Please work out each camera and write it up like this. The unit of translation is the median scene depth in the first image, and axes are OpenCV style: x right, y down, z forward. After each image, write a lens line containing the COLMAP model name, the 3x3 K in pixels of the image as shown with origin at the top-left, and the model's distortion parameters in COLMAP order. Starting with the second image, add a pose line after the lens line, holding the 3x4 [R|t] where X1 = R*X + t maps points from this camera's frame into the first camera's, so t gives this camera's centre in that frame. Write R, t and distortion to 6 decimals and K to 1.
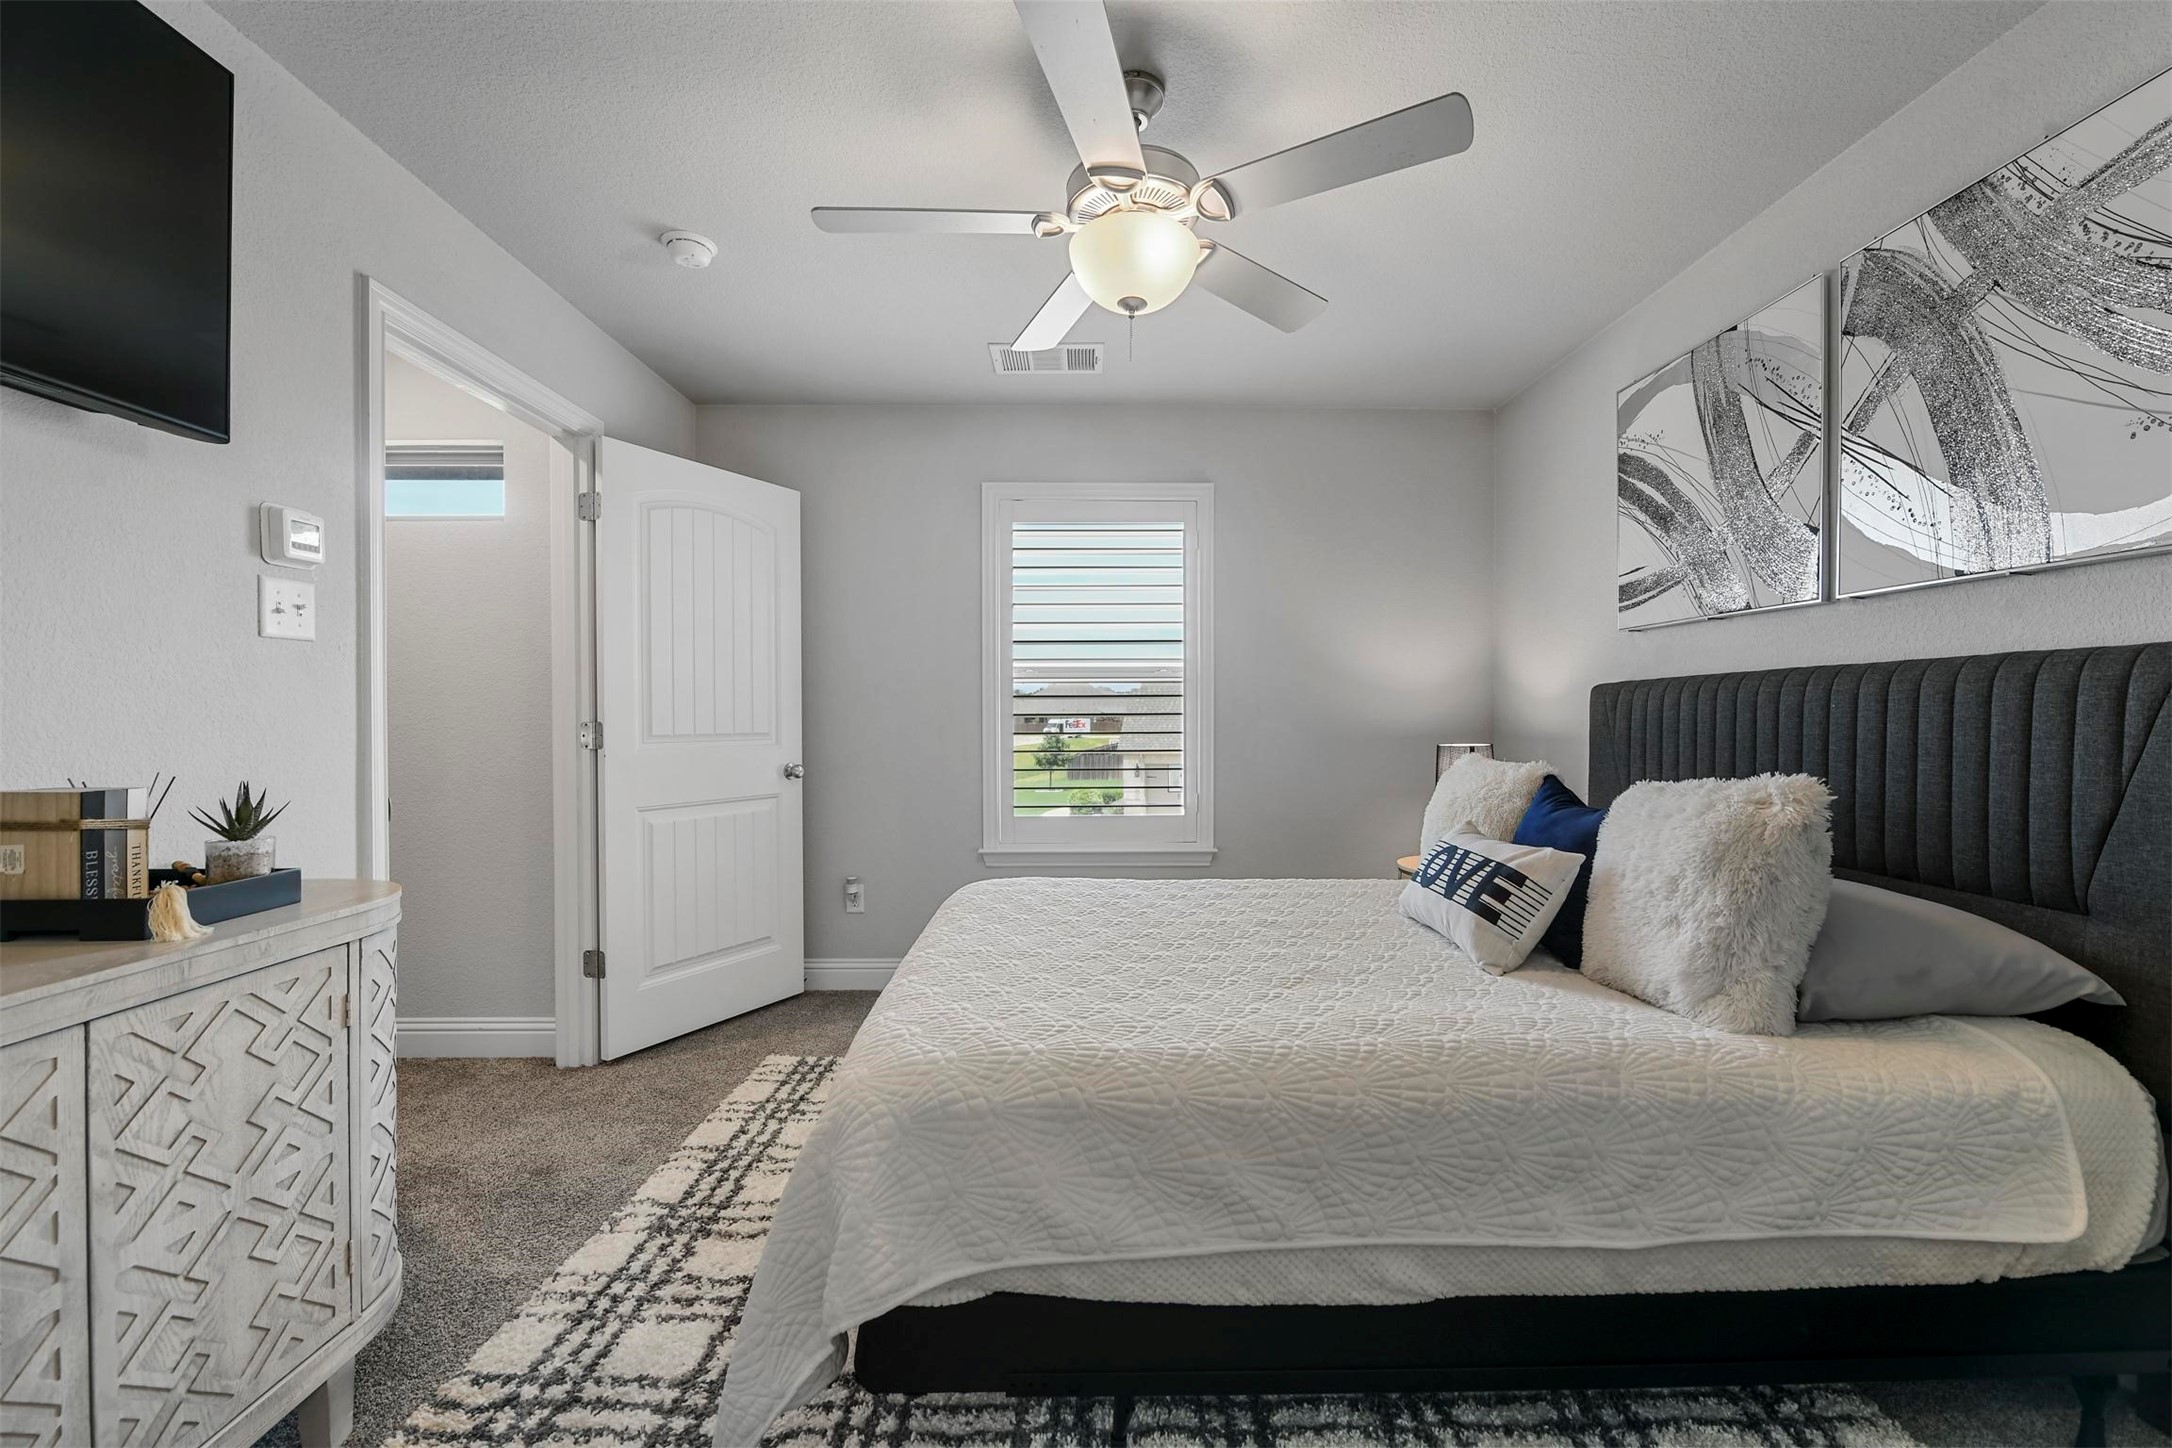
lens RADIAL K [[847.5, 0, 1089.0], [0, 847.5, 726.0], [0, 0, 1]] dist [0.013402, 0.000036]
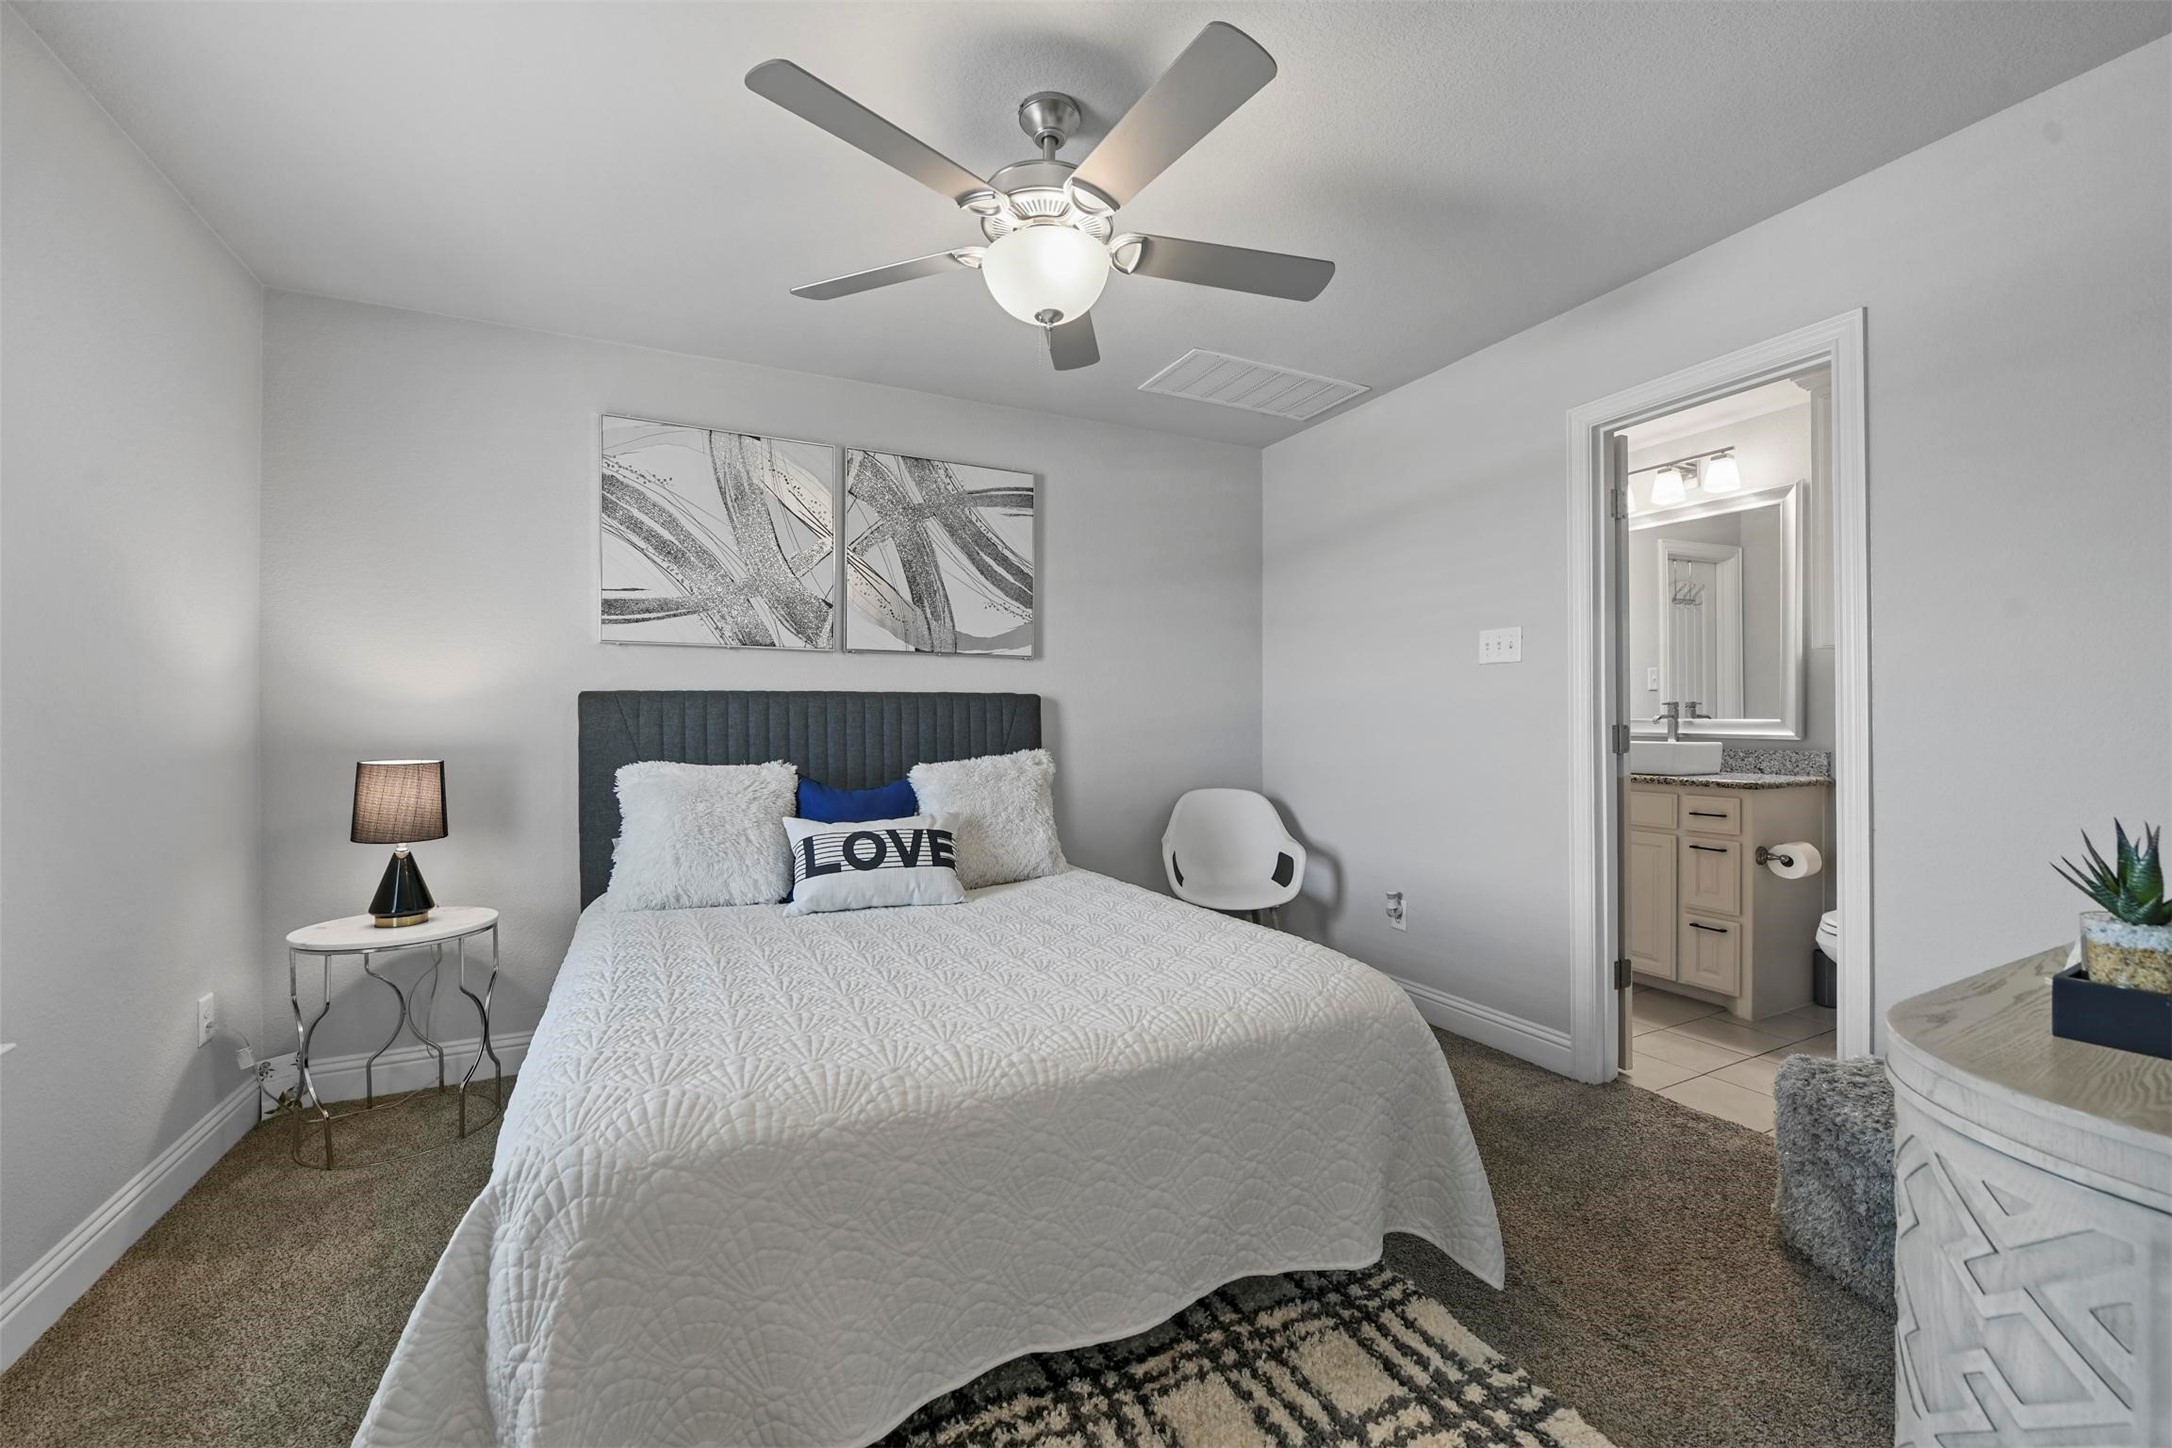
lens RADIAL K [[847.5, 0, 1089.0], [0, 847.5, 726.0], [0, 0, 1]] dist [0.013402, 0.000036]
pose [[-0.411286, 0.000301, 0.911506, -0.632943], [0.020091, 0.999760, 0.008735, -0.006414], [-0.911285, 0.021905, -0.411194, 0.982422]]
